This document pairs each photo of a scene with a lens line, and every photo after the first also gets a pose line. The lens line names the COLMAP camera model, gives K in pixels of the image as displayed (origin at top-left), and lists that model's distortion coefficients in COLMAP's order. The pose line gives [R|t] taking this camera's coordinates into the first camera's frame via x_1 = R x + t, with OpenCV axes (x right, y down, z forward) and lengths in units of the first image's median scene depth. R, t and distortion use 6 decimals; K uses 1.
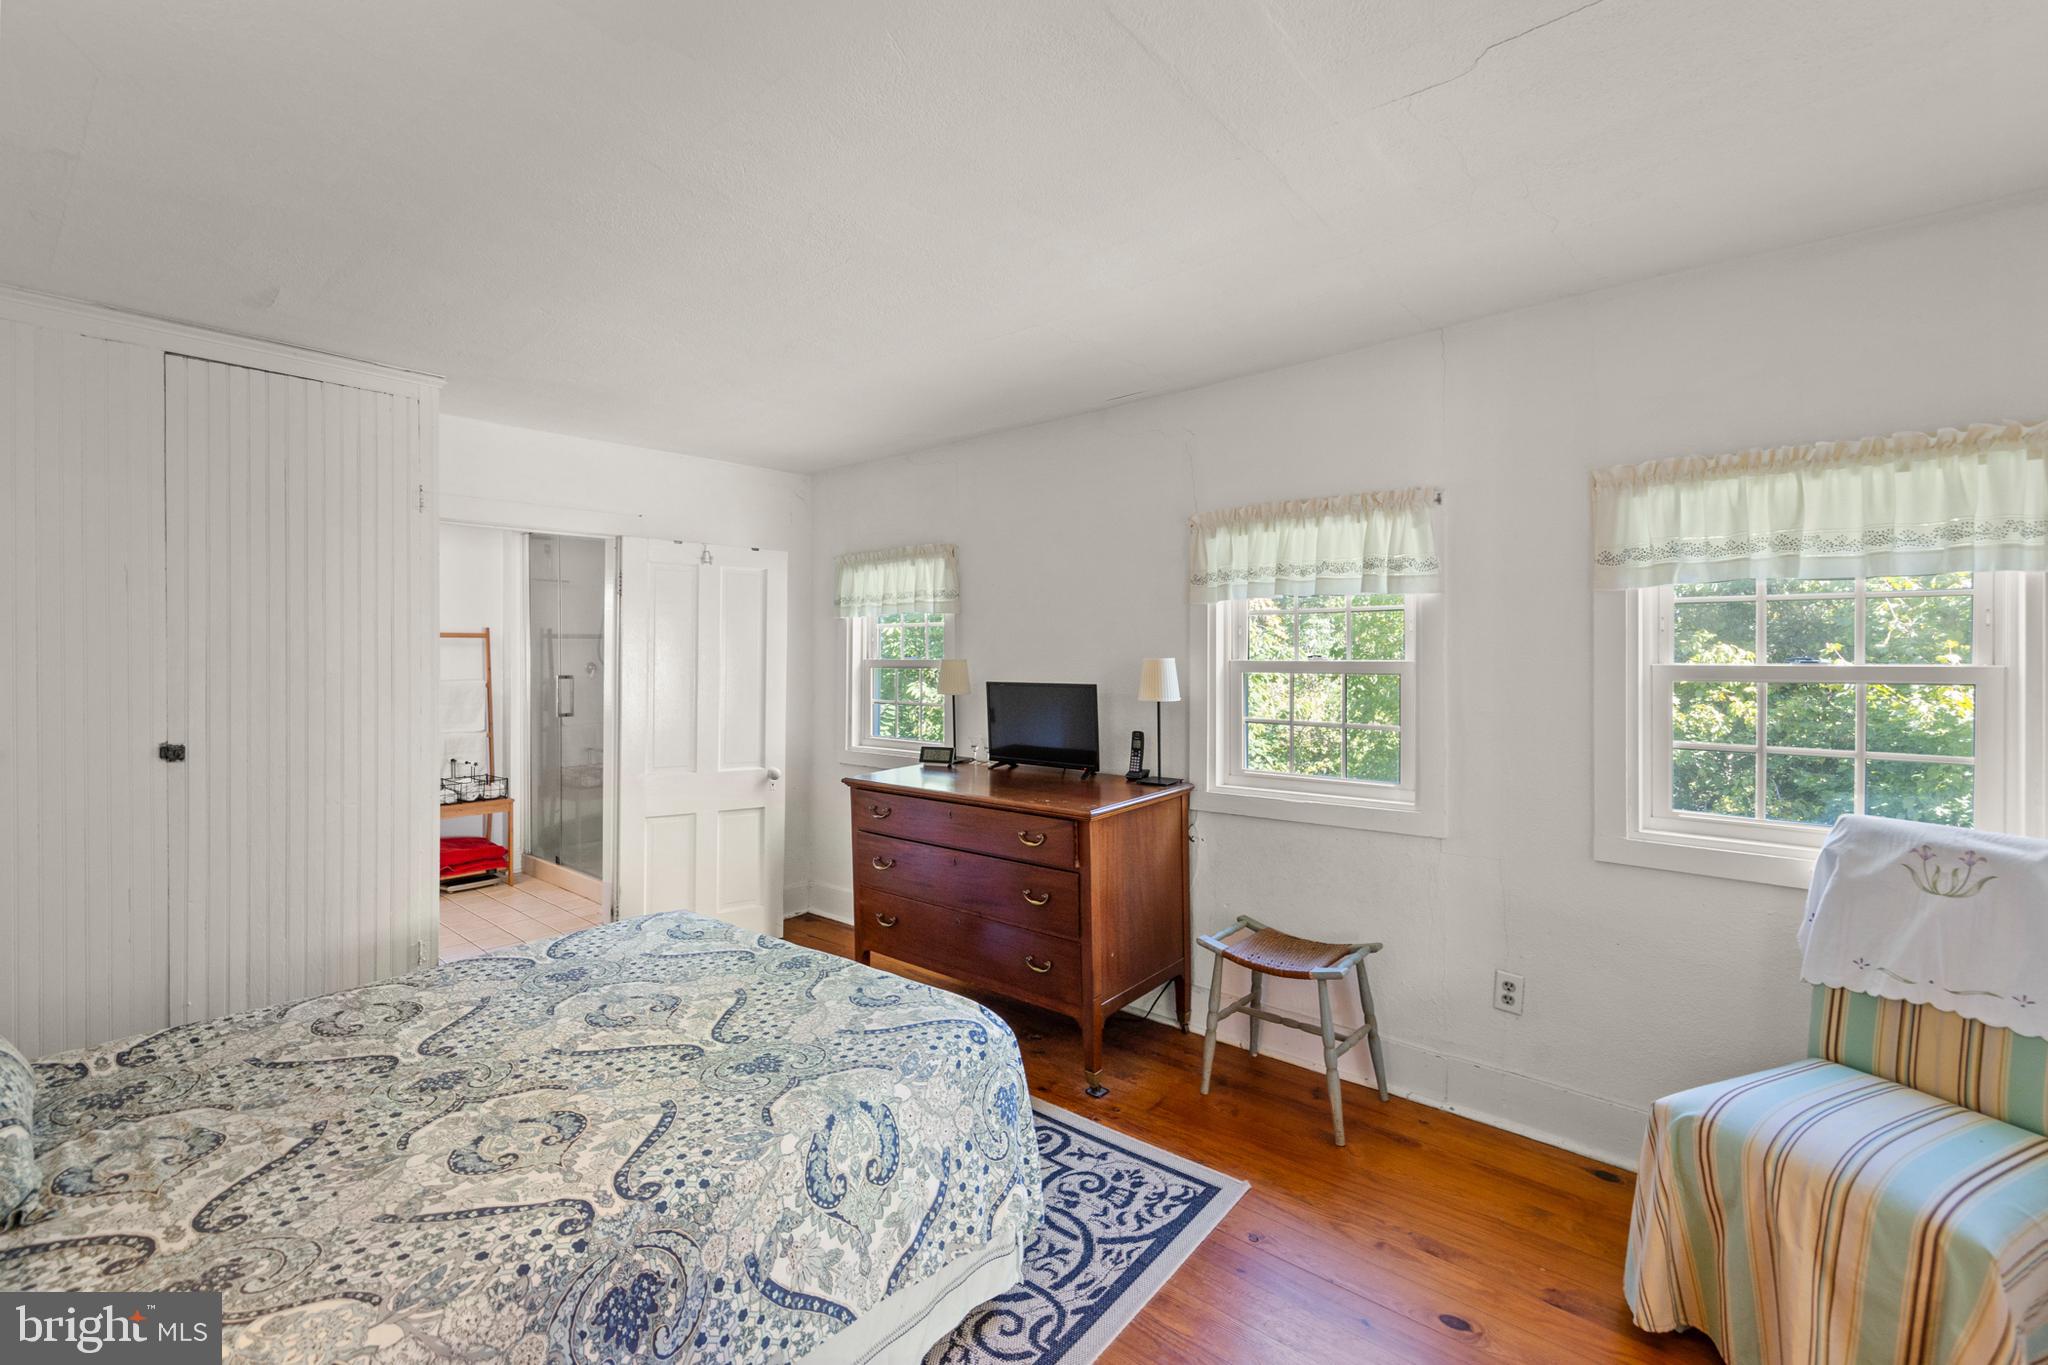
lens RADIAL K [[844.9, 0, 1007.7], [0, 844.9, 653.5], [0, 0, 1]] dist [0.004812, 0.000005]
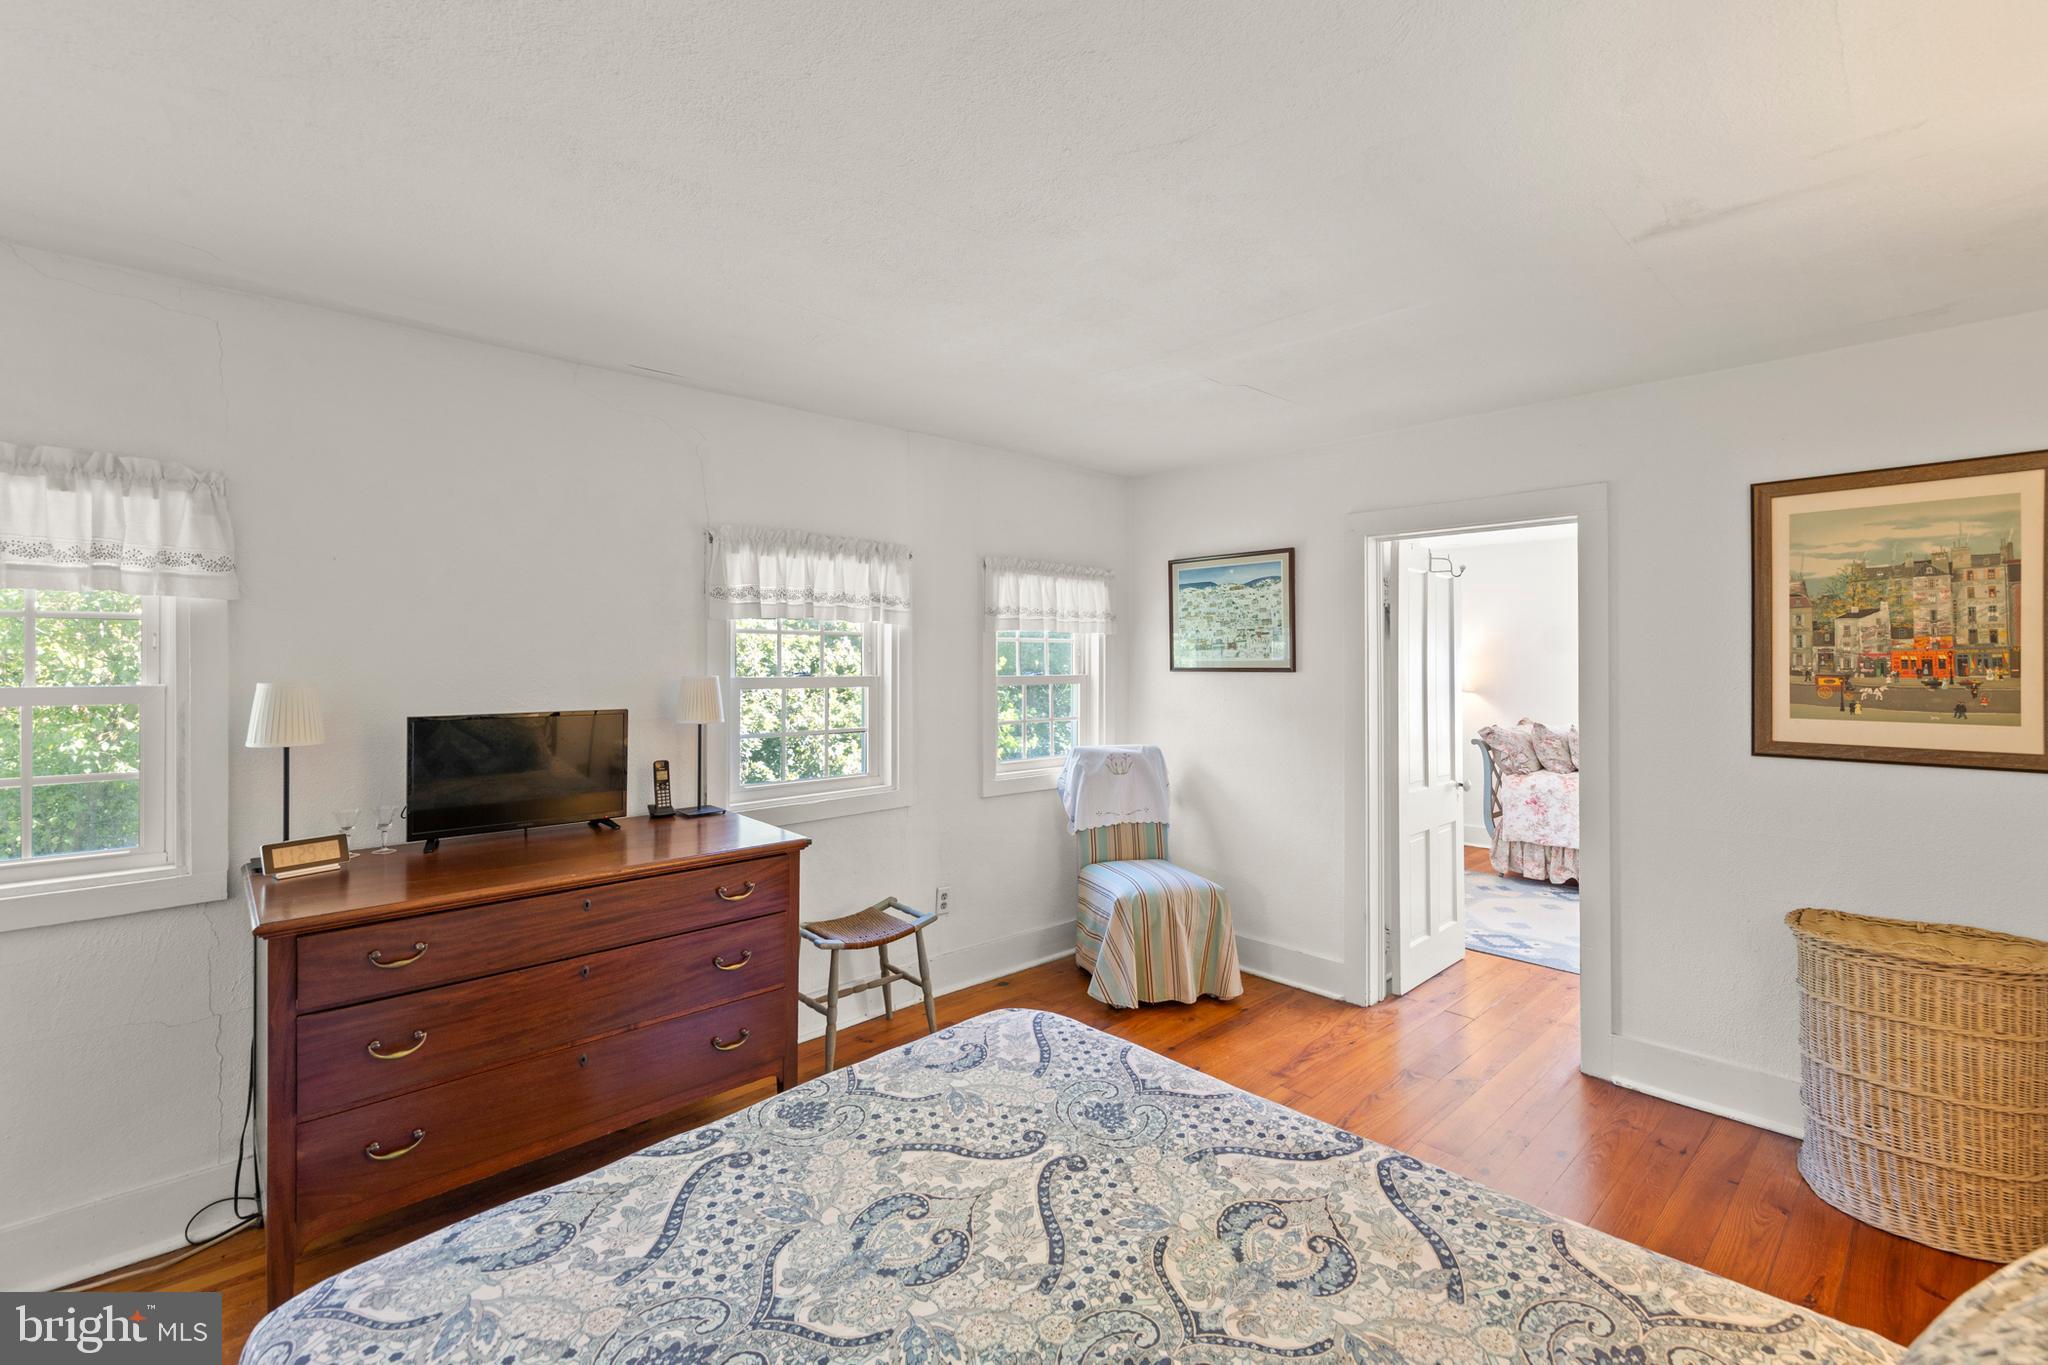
lens RADIAL K [[842.2, 0, 1023.9], [0, 842.2, 672.3], [0, 0, 1]] dist [0.004810, 0.000013]
pose [[0.145118, -0.006629, 0.989392, -0.948665], [0.002540, 0.999977, 0.006328, -0.005597], [-0.989411, 0.001594, 0.145131, 0.741324]]
